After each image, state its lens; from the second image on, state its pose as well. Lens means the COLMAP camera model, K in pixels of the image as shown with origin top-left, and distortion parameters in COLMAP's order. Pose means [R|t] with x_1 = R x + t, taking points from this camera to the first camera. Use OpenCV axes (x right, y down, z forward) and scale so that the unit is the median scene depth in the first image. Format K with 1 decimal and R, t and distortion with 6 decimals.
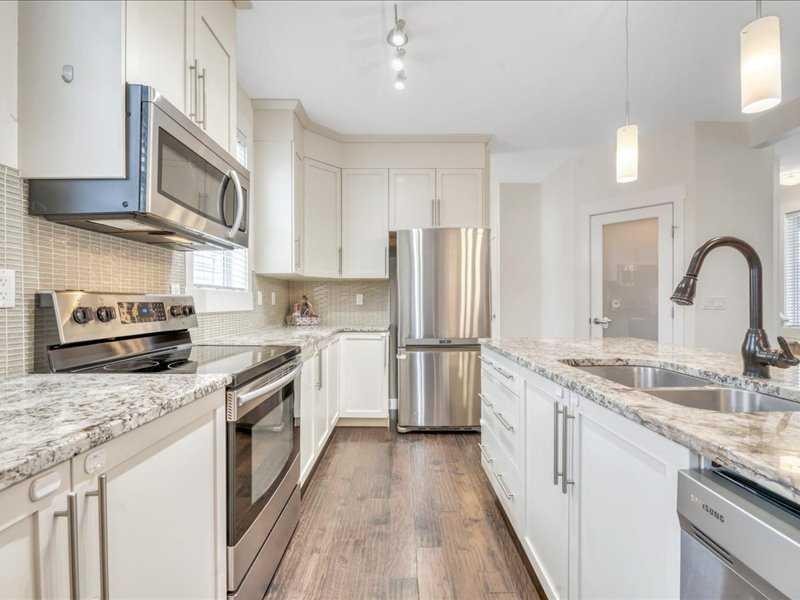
lens RADIAL K [[365.9, 0, 401.1], [0, 365.9, 294.6], [0, 0, 1]] dist [0.000846, 0.000348]
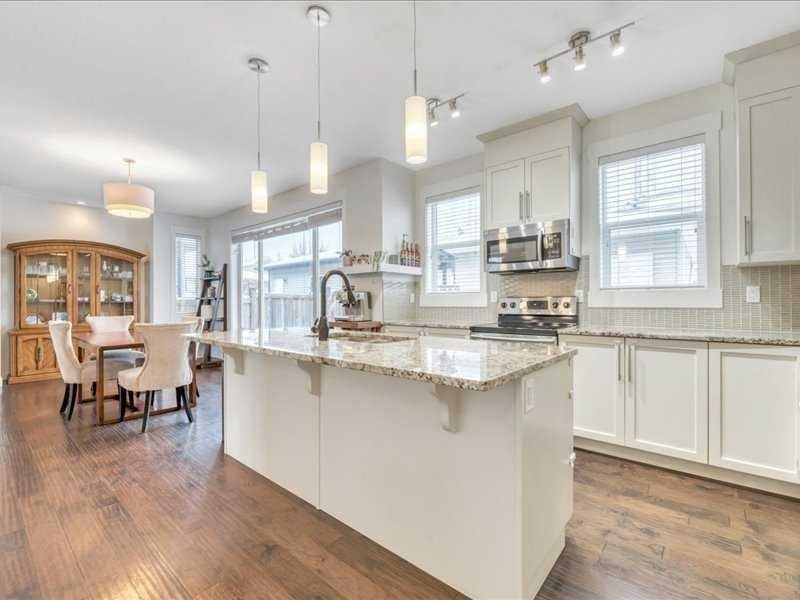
lens RADIAL K [[362.2, 0, 400.0], [0, 362.2, 300.0], [0, 0, 1]] dist [-0.001736, -0.000092]
pose [[-0.651129, 0.001208, -0.758966, 1.199983], [0.021827, 0.999615, -0.017134, 0.028174], [0.758653, -0.027723, -0.650905, 1.409968]]
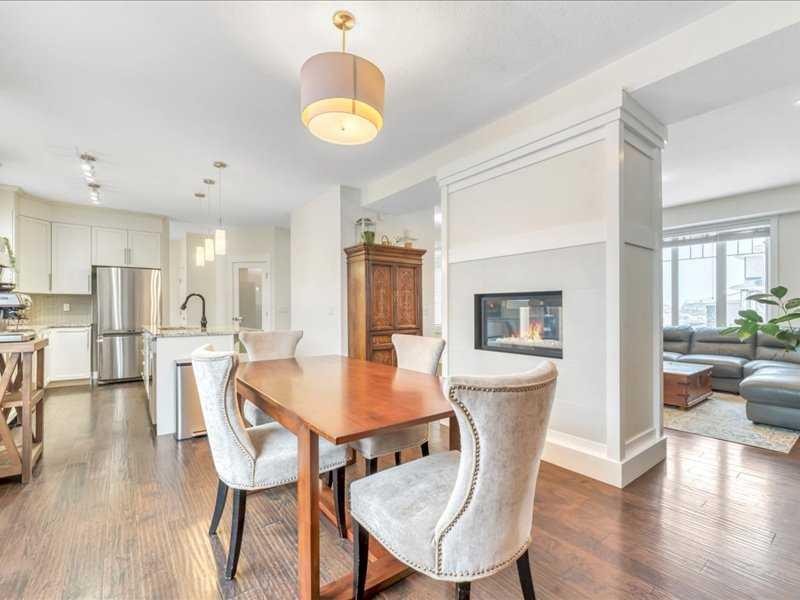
lens RADIAL K [[372.6, 0, 401.9], [0, 372.6, 304.7], [0, 0, 1]] dist [0.000205, -0.000218]
pose [[0.793733, 0.002954, 0.608260, 0.099863], [-0.009695, 0.999923, 0.007794, -0.044173], [-0.608190, -0.012083, 0.793700, -2.066360]]
